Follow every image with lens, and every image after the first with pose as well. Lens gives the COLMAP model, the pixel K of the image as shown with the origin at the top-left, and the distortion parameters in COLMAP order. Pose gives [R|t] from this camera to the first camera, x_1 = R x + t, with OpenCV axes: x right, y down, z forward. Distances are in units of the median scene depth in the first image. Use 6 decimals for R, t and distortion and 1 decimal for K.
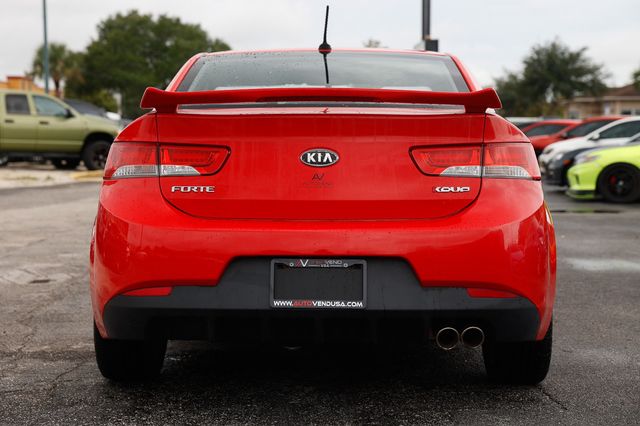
lens RADIAL K [[1116.1, 0, 320.0], [0, 1116.1, 213.0], [0, 0, 1]] dist [0.223362, -0.158391]
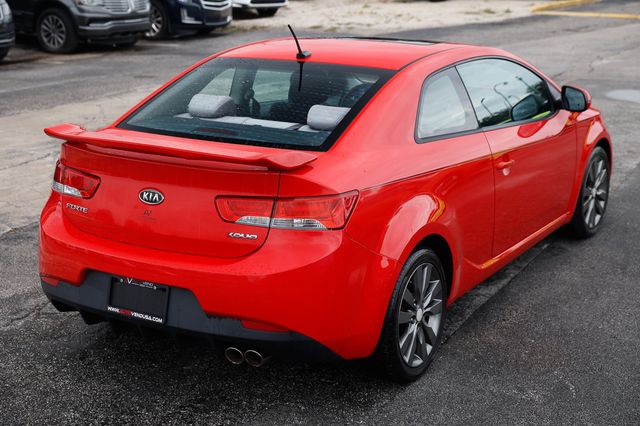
lens RADIAL K [[1040.5, 0, 320.0], [0, 1040.5, 213.0], [0, 0, 1]] dist [0.216533, 0.017962]
pose [[0.867326, 0.126477, -0.481402, 0.686506], [-0.028650, 0.978260, 0.205396, -0.261954], [0.496914, -0.164353, 0.852094, 0.098613]]
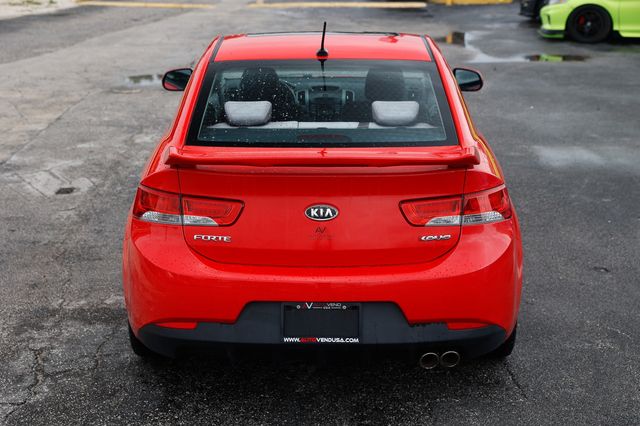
lens RADIAL K [[1029.2, 0, 321.0], [0, 1029.2, 224.2], [0, 0, 1]] dist [0.169185, -0.004368]
pose [[0.999890, -0.006354, 0.013419, -0.014625], [0.003232, 0.975272, 0.220984, -0.259774], [-0.014491, -0.220917, 0.975185, -0.037407]]
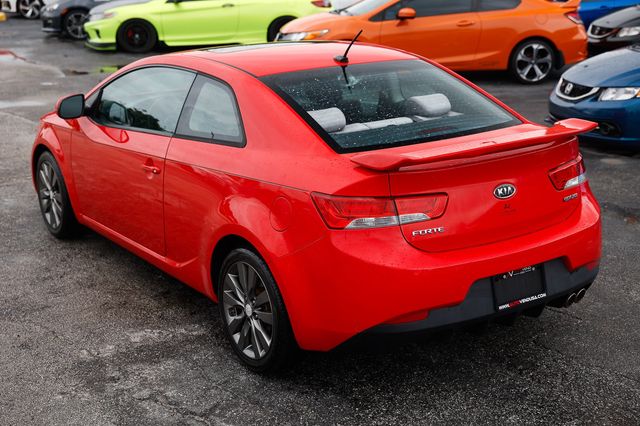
lens RADIAL K [[954.6, 0, 320.0], [0, 954.6, 213.0], [0, 0, 1]] dist [0.166009, -0.011528]
pose [[0.807900, -0.176022, 0.562418, -0.773355], [0.053730, 0.972377, 0.227148, -0.277628], [-0.586865, -0.153294, 0.795041, 0.217958]]
